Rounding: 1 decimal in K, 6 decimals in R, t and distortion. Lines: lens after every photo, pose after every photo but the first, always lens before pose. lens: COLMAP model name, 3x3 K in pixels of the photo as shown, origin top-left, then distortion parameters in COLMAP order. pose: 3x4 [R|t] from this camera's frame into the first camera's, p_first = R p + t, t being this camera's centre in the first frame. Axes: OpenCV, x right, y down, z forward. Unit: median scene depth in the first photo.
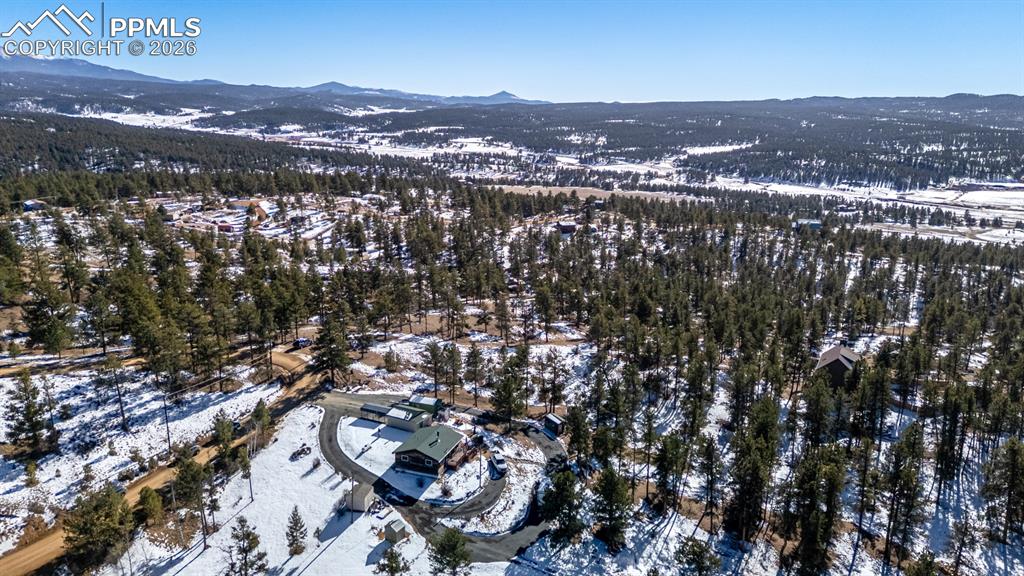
lens RADIAL K [[750.7, 0, 508.5], [0, 750.7, 287.0], [0, 0, 1]] dist [0.084551, -0.075807]
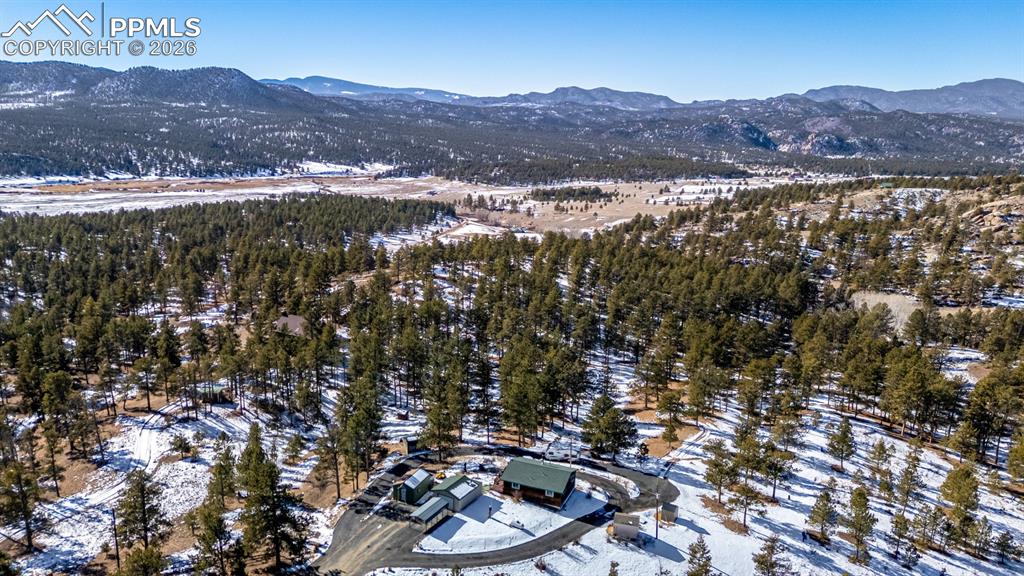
lens RADIAL K [[750.7, 0, 508.5], [0, 750.7, 287.0], [0, 0, 1]] dist [0.084551, -0.075807]
pose [[0.044136, -0.237047, 0.970495, -1.034094], [0.210561, 0.951827, 0.222911, -0.252448], [-0.976584, 0.194511, 0.091922, 0.959358]]
